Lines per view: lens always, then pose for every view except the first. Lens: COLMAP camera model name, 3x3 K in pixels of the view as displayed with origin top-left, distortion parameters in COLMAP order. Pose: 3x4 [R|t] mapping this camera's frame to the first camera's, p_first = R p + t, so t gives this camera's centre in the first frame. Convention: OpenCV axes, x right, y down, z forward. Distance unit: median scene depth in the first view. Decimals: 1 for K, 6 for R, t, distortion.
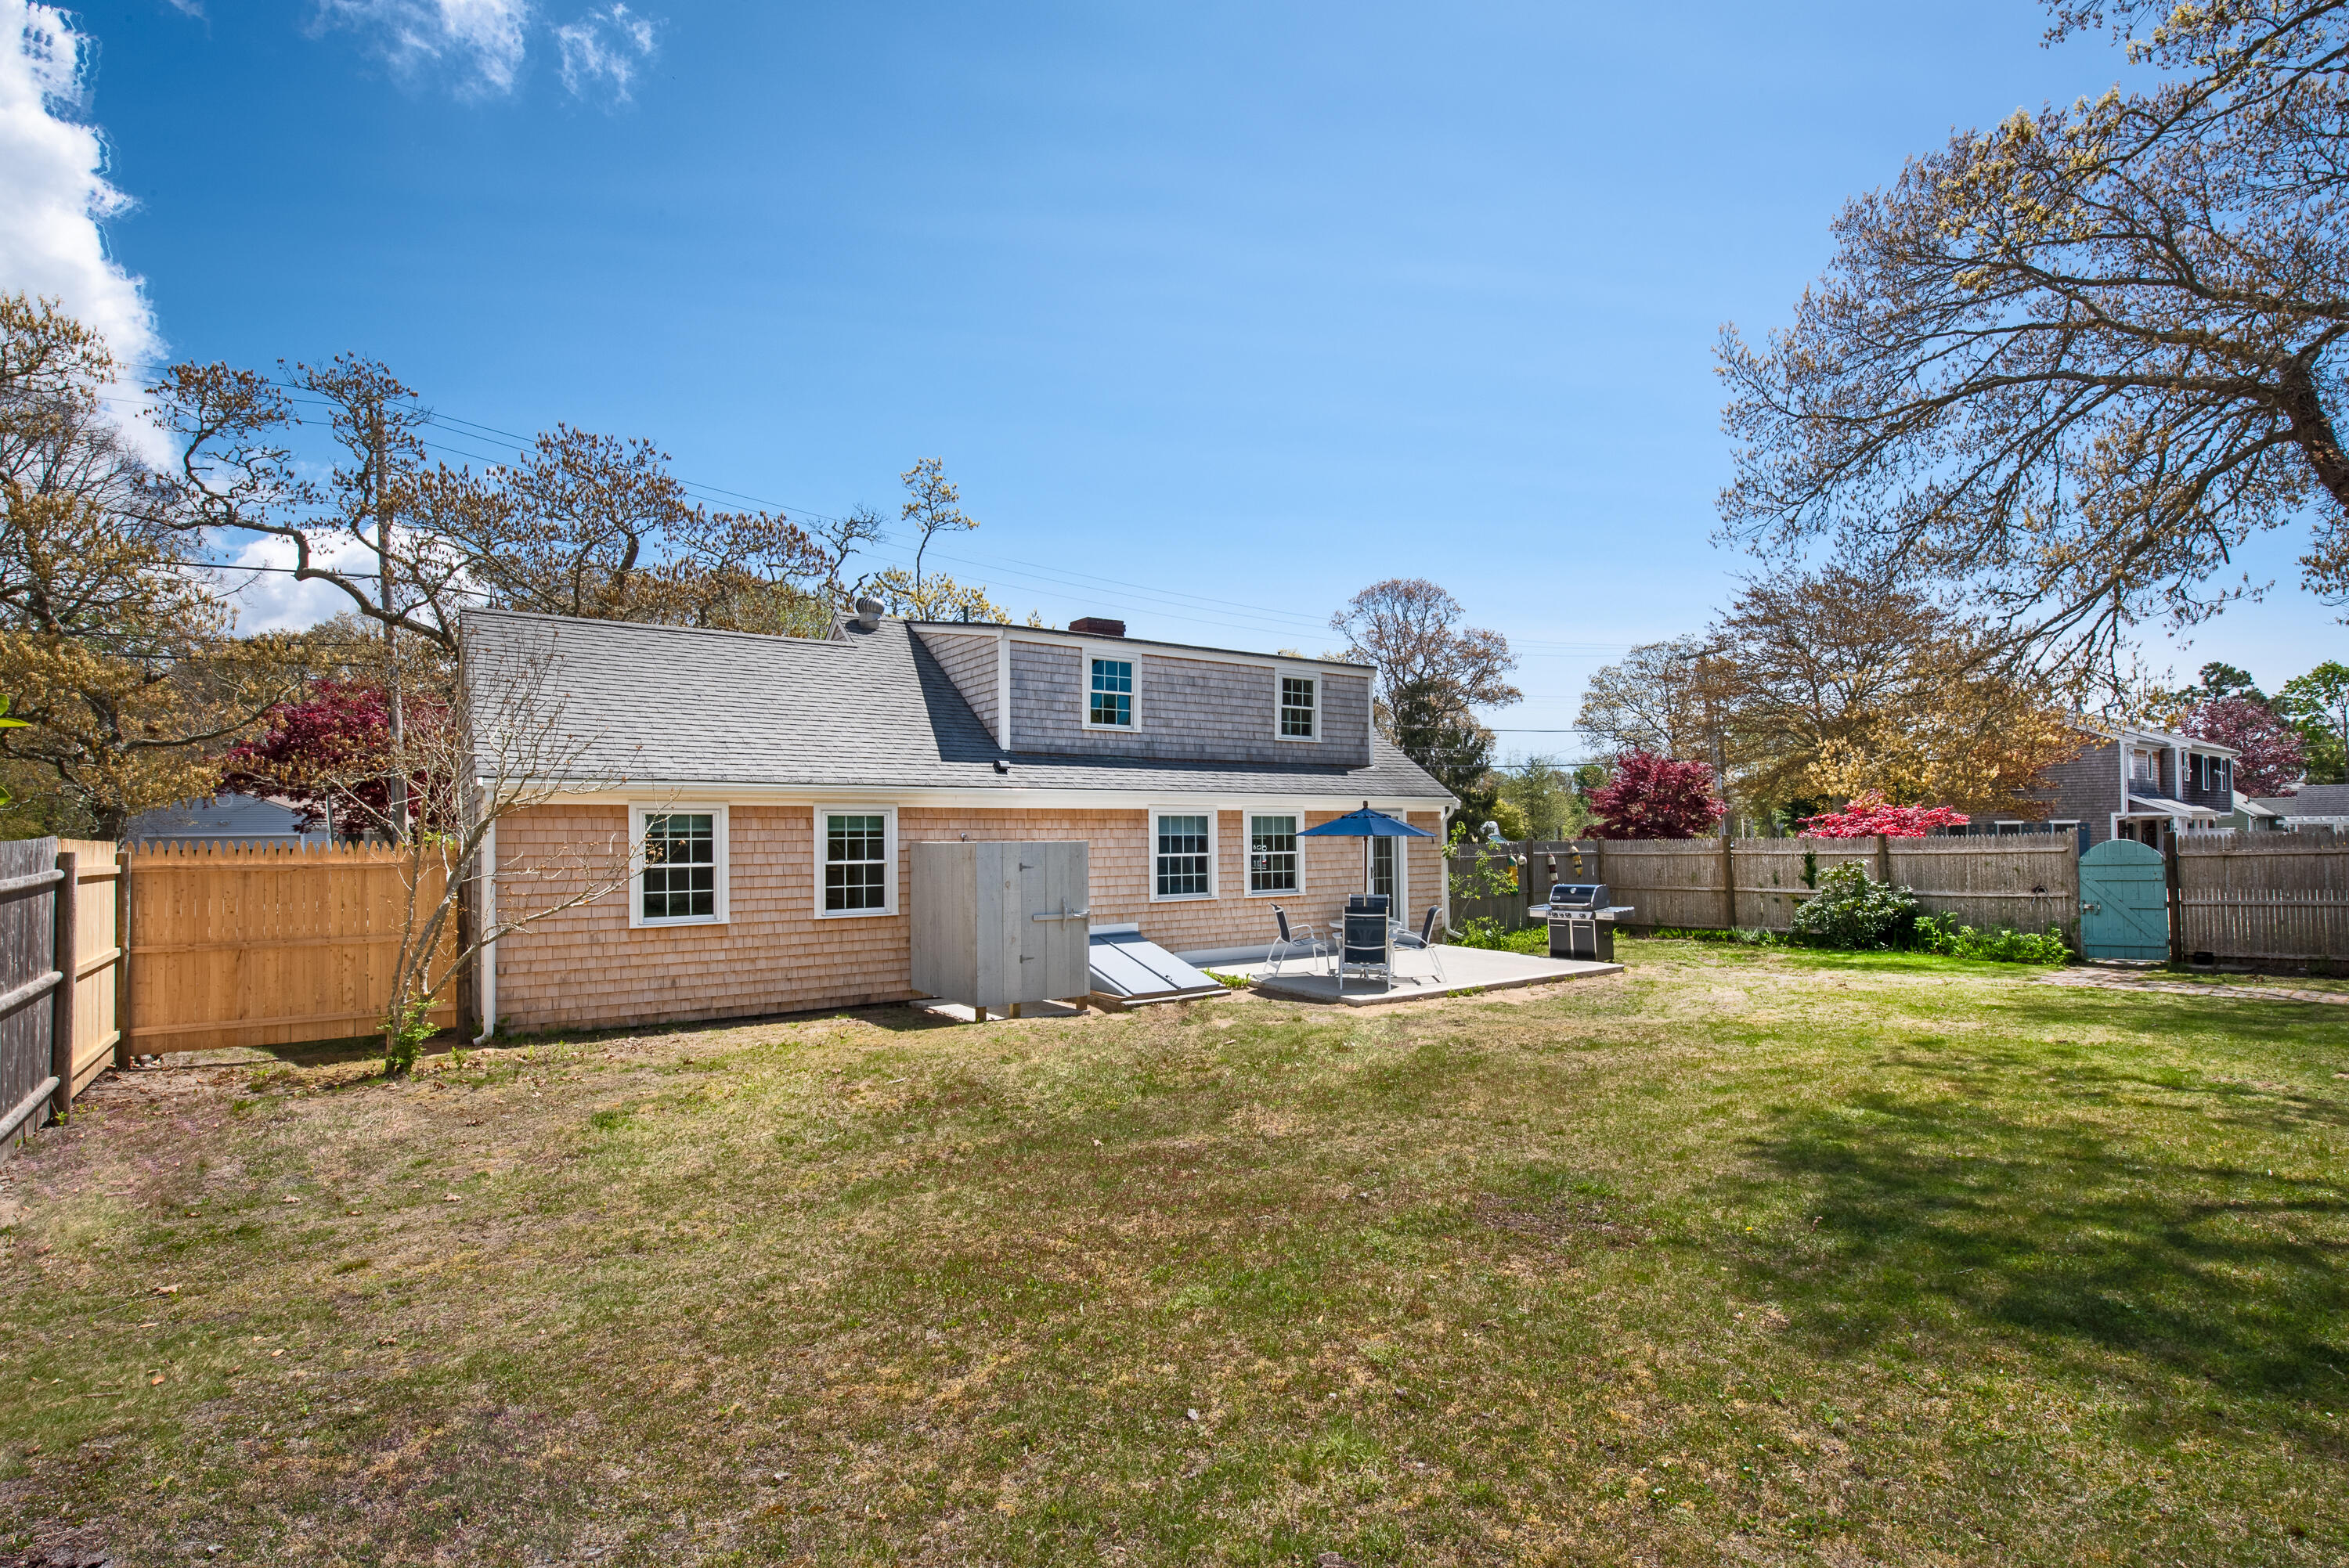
lens RADIAL K [[1146.4, 0, 1173.4], [0, 1146.4, 824.3], [0, 0, 1]] dist [0.000185, 0.000014]
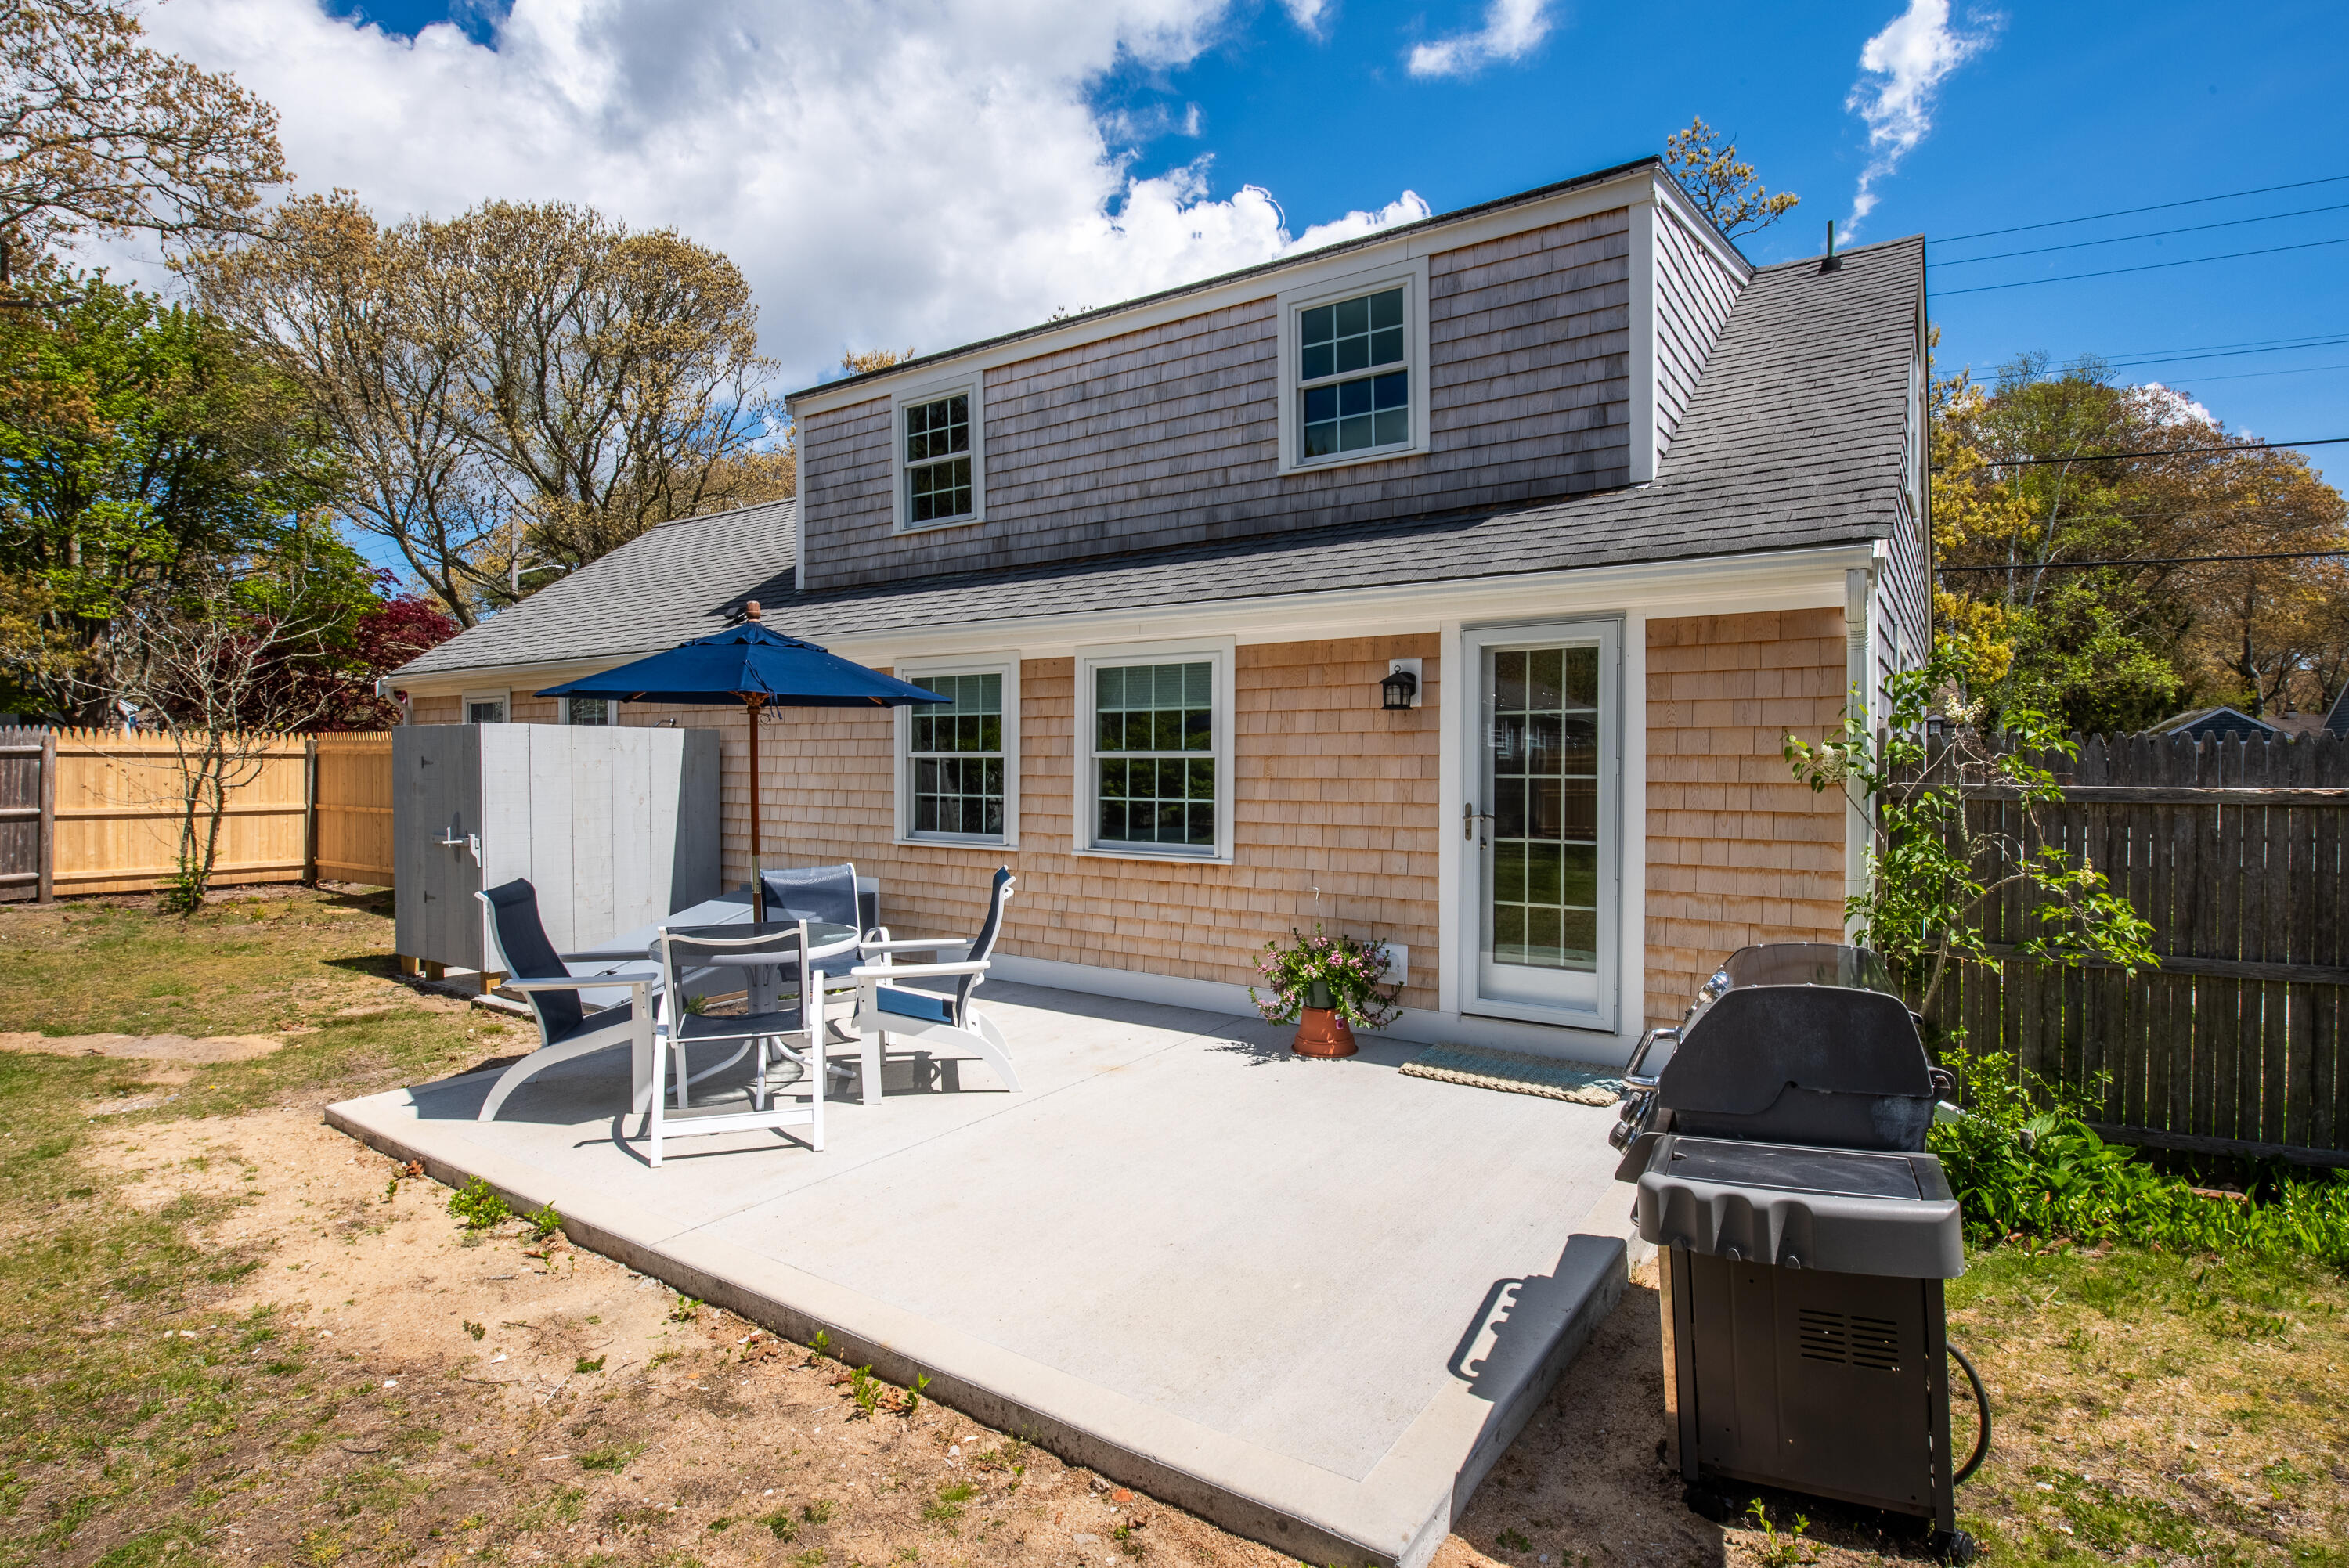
lens RADIAL K [[1170.4, 0, 1174.5], [0, 1170.4, 784.0], [0, 0, 1]] dist [-0.000525, -0.000051]
pose [[0.327153, 0.024893, -0.944643, 0.500785], [0.002540, 0.999626, 0.027221, 0.024740], [0.944968, -0.011305, 0.326967, 0.892065]]
